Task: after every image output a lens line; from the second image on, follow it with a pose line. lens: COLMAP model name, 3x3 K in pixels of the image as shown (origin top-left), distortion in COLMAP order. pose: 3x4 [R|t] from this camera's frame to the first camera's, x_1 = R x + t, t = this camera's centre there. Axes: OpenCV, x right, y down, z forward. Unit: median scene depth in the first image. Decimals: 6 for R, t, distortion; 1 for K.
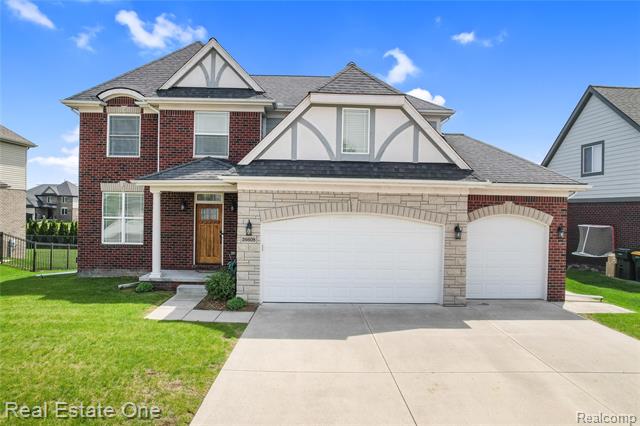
lens RADIAL K [[403.3, 0, 320.0], [0, 403.3, 213.0], [0, 0, 1]] dist [-0.038908, 0.000606]
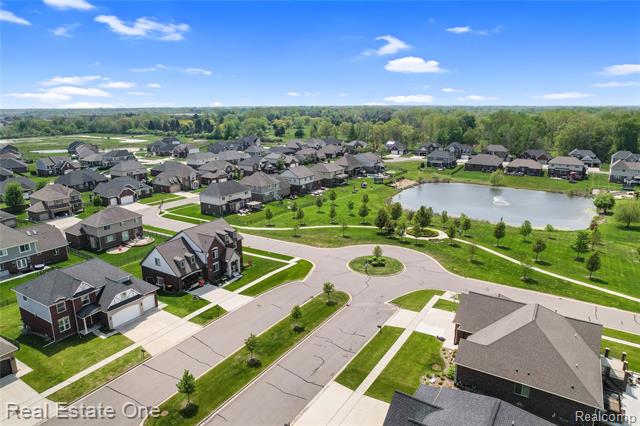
lens RADIAL K [[403.3, 0, 320.0], [0, 403.3, 213.0], [0, 0, 1]] dist [-0.038908, 0.000606]
pose [[0.549642, -0.225271, 0.804454, -2.727125], [0.023173, 0.966697, 0.254871, -2.759776], [-0.835079, -0.121447, 0.536558, -4.341801]]
